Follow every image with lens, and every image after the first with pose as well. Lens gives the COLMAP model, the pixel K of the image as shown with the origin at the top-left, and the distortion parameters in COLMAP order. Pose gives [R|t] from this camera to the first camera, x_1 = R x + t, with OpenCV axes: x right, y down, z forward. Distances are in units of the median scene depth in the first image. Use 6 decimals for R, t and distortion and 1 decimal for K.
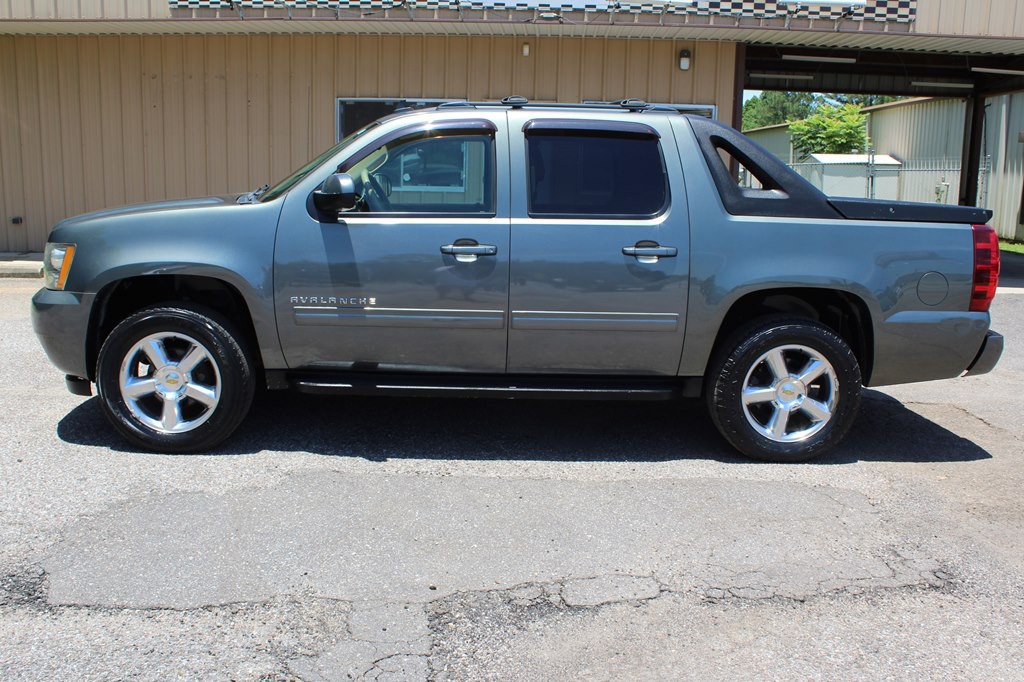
lens RADIAL K [[992.1, 0, 497.4], [0, 992.1, 329.1], [0, 0, 1]] dist [-0.095196, 0.000000]
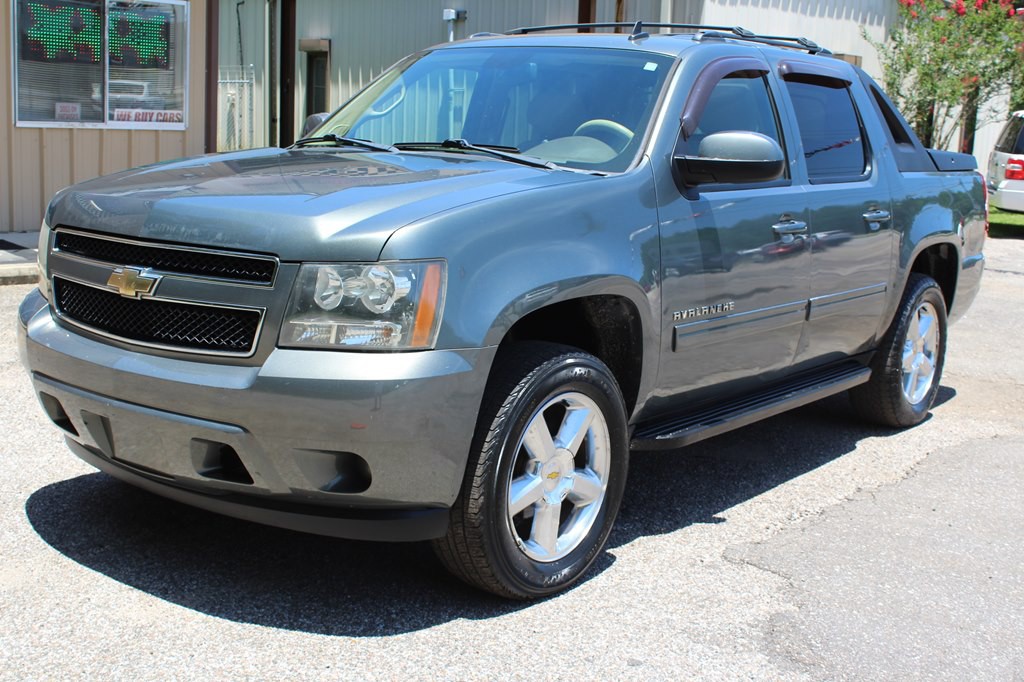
lens RADIAL K [[1291.0, 0, 523.2], [0, 1291.0, 343.4], [0, 0, 1]] dist [-0.050753, 0.000000]
pose [[0.618341, -0.133717, 0.774451, -0.932476], [0.095061, 0.990910, 0.095191, -0.102546], [-0.780140, 0.014760, 0.625431, 0.511182]]
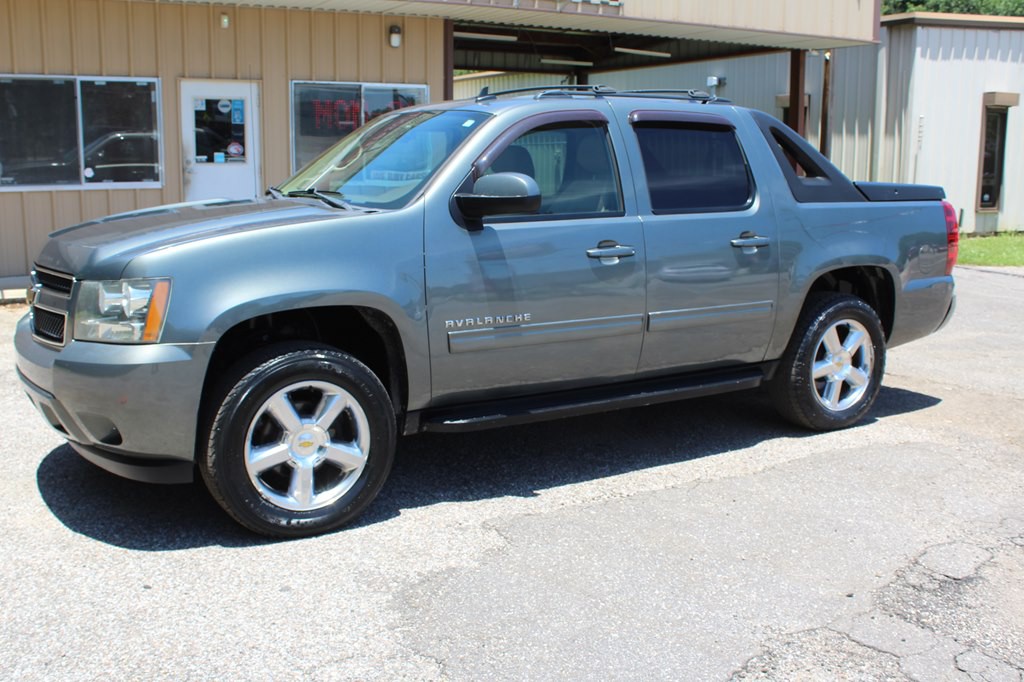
lens RADIAL K [[1056.8, 0, 519.6], [0, 1056.8, 348.7], [0, 0, 1]] dist [-0.090396, 0.000000]
pose [[0.853664, -0.112754, 0.508473, -0.595406], [0.098053, 0.993620, 0.055716, -0.051680], [-0.511511, 0.002294, 0.859274, 0.190774]]
